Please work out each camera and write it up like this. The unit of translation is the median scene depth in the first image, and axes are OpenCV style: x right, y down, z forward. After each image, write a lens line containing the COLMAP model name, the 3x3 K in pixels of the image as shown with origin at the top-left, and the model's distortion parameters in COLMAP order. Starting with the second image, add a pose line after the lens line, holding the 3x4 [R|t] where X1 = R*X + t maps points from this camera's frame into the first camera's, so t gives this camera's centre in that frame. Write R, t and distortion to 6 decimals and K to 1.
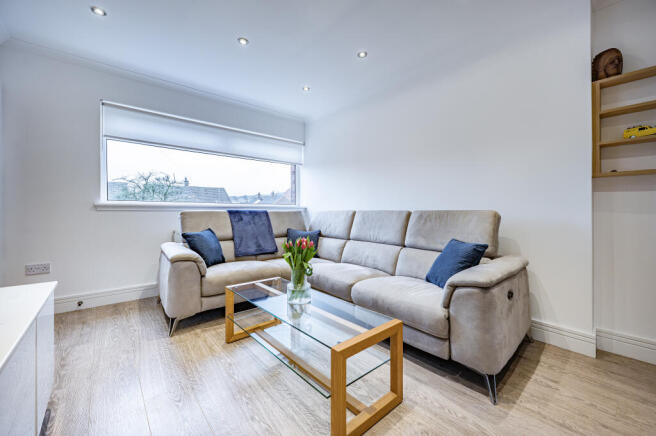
lens RADIAL K [[266.9, 0, 329.0], [0, 266.9, 210.6], [0, 0, 1]] dist [0.000127, 0.000091]
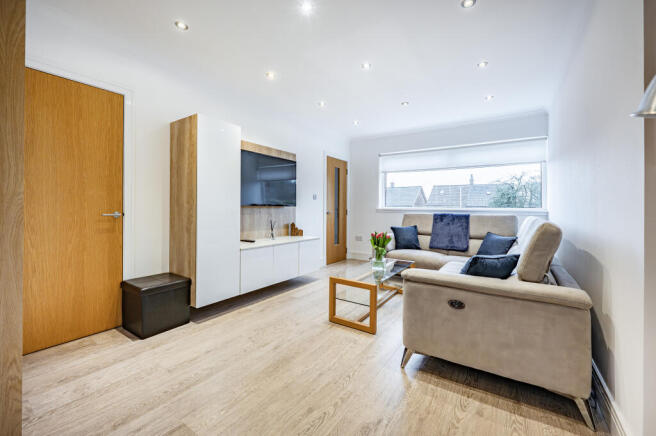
lens RADIAL K [[266.9, 0, 329.0], [0, 266.9, 210.6], [0, 0, 1]] dist [0.000127, 0.000091]
pose [[0.265570, 0.014230, -0.963987, 0.781643], [-0.008205, 0.999888, 0.012499, -0.028311], [0.964057, 0.004590, 0.265657, 0.130890]]
